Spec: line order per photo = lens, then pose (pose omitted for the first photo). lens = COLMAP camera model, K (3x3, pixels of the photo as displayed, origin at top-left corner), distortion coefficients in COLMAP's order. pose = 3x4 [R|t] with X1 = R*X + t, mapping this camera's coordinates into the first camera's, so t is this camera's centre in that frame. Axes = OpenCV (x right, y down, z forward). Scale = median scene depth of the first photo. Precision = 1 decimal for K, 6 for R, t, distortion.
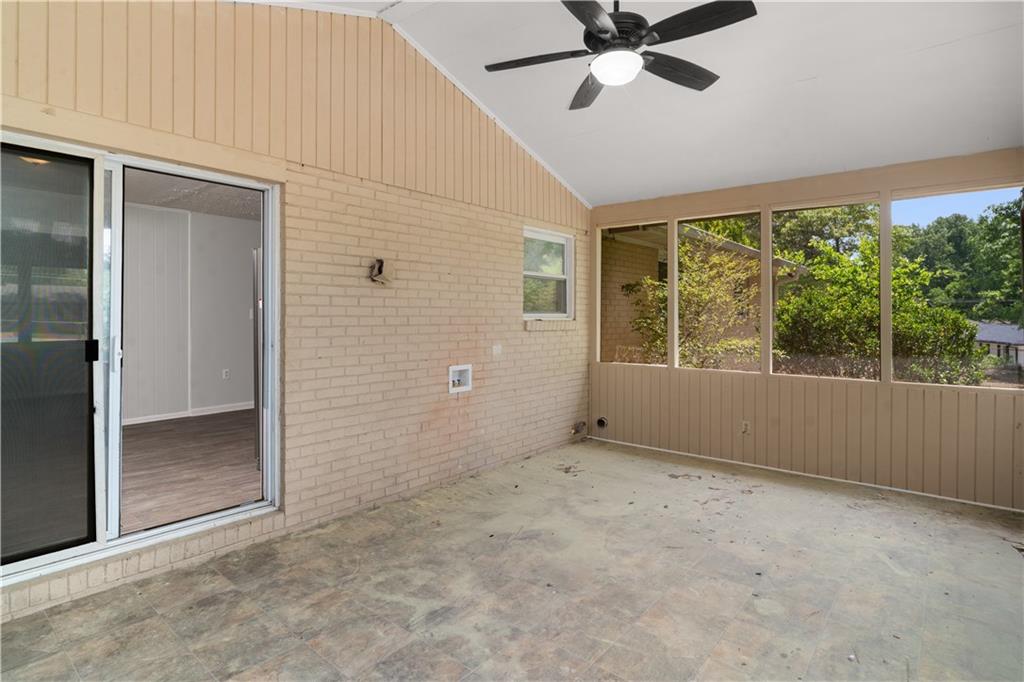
lens RADIAL K [[534.0, 0, 512.2], [0, 534.0, 316.5], [0, 0, 1]] dist [-0.002109, 0.000165]
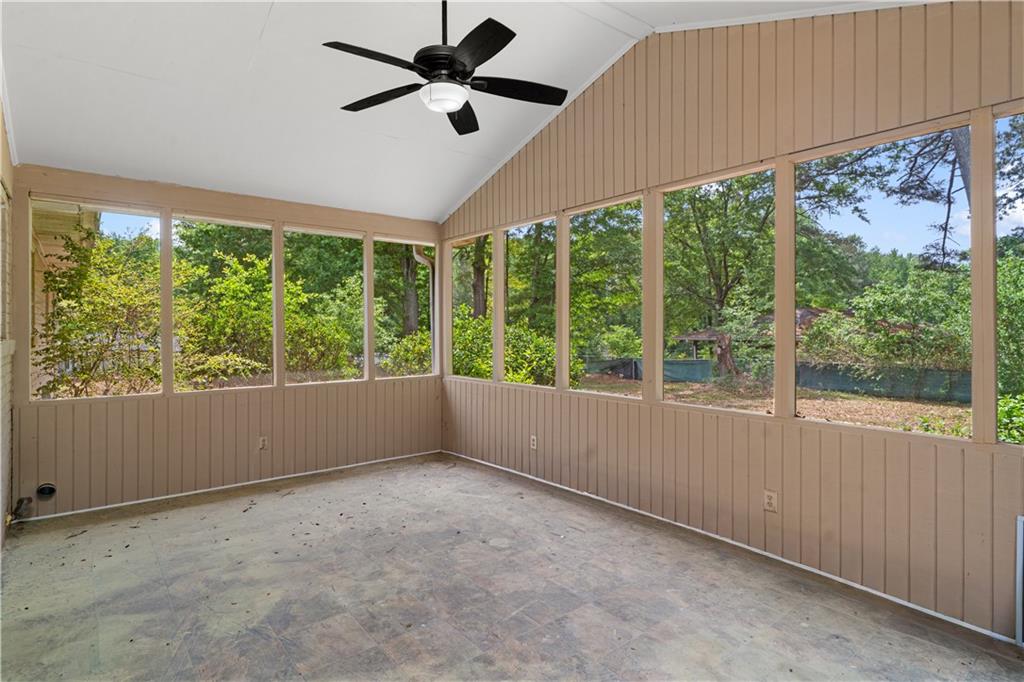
lens RADIAL K [[534.0, 0, 512.2], [0, 534.0, 316.5], [0, 0, 1]] dist [-0.002109, 0.000165]
pose [[0.204445, 0.017364, 0.978724, -0.766310], [0.005710, 0.999804, -0.018931, -0.008551], [-0.978861, 0.009459, 0.204306, 0.606458]]
